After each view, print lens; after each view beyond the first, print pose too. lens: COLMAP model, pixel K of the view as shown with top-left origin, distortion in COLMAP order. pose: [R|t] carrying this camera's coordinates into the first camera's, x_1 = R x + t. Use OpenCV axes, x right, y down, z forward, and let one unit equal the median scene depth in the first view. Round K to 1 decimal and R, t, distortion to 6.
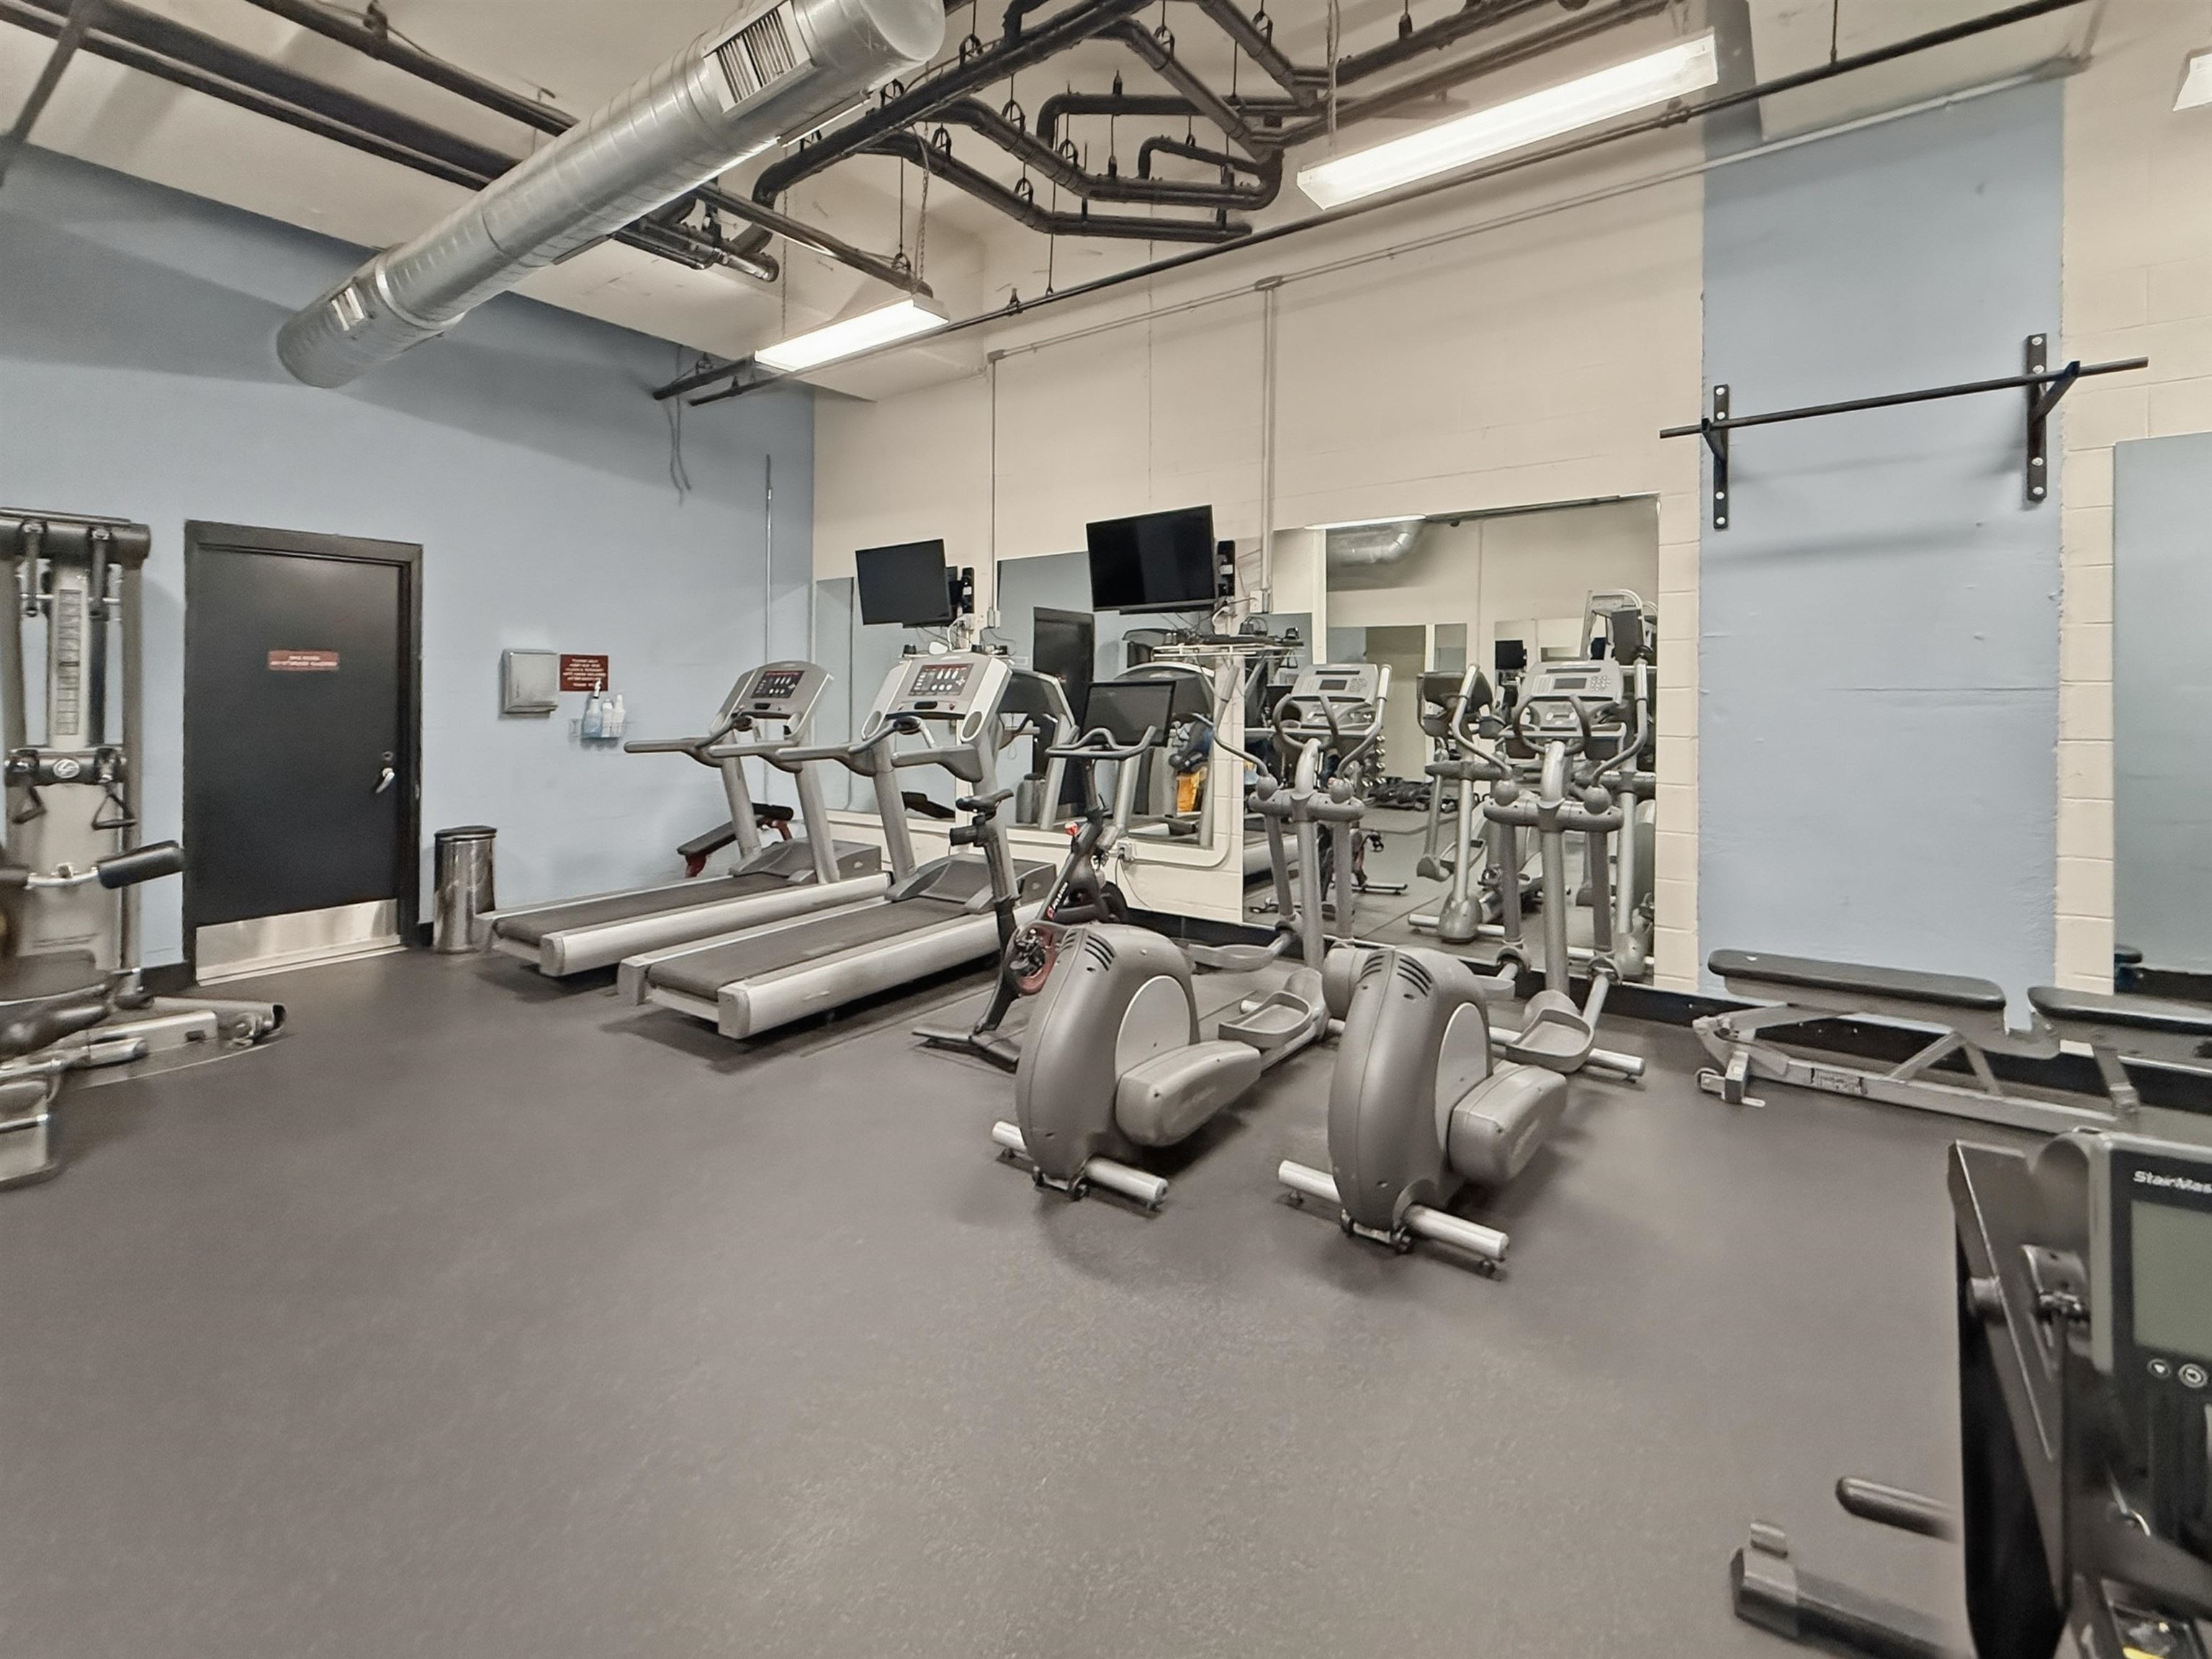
lens RADIAL K [[988.8, 0, 1106.0], [0, 988.8, 829.5], [0, 0, 1]] dist [0.000539, 0.000166]
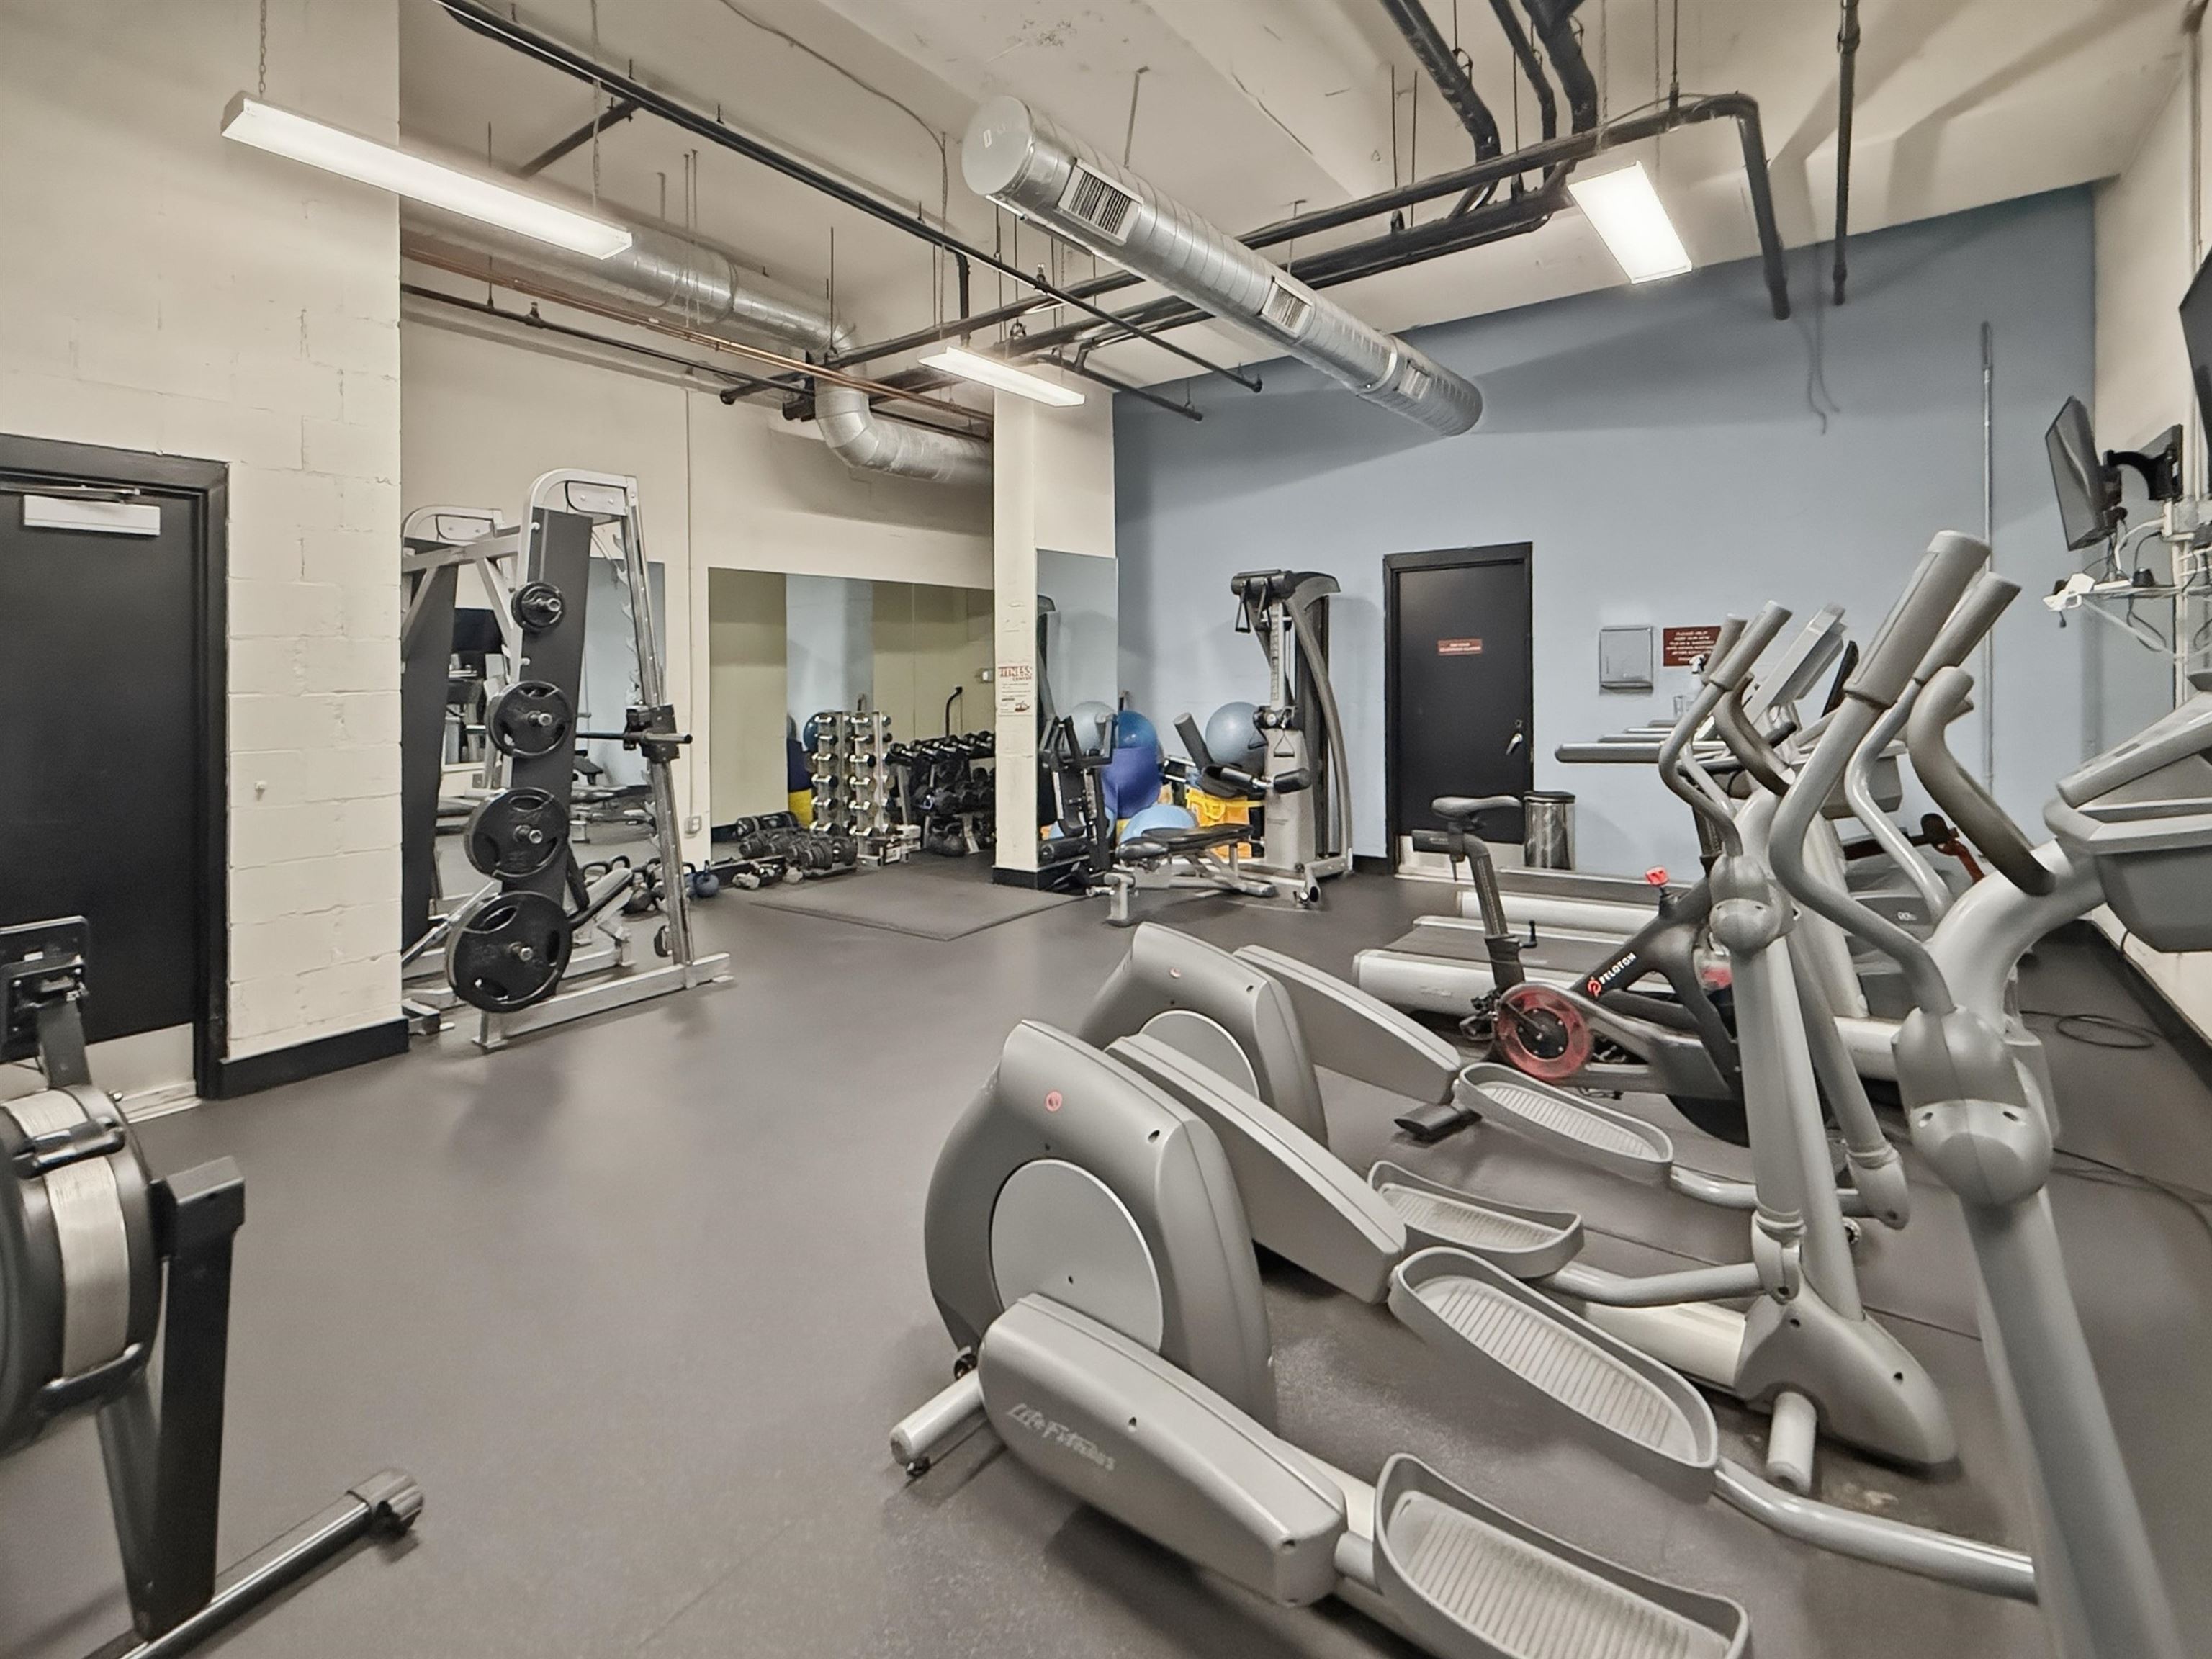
lens RADIAL K [[1027.8, 0, 1106.0], [0, 1027.8, 829.5], [0, 0, 1]] dist [-0.001594, -0.000139]
pose [[0.008832, 0.148583, -0.988861, 0.509177], [-0.117532, 0.982199, 0.146532, -0.072107], [0.993030, 0.114928, 0.026138, 0.489408]]
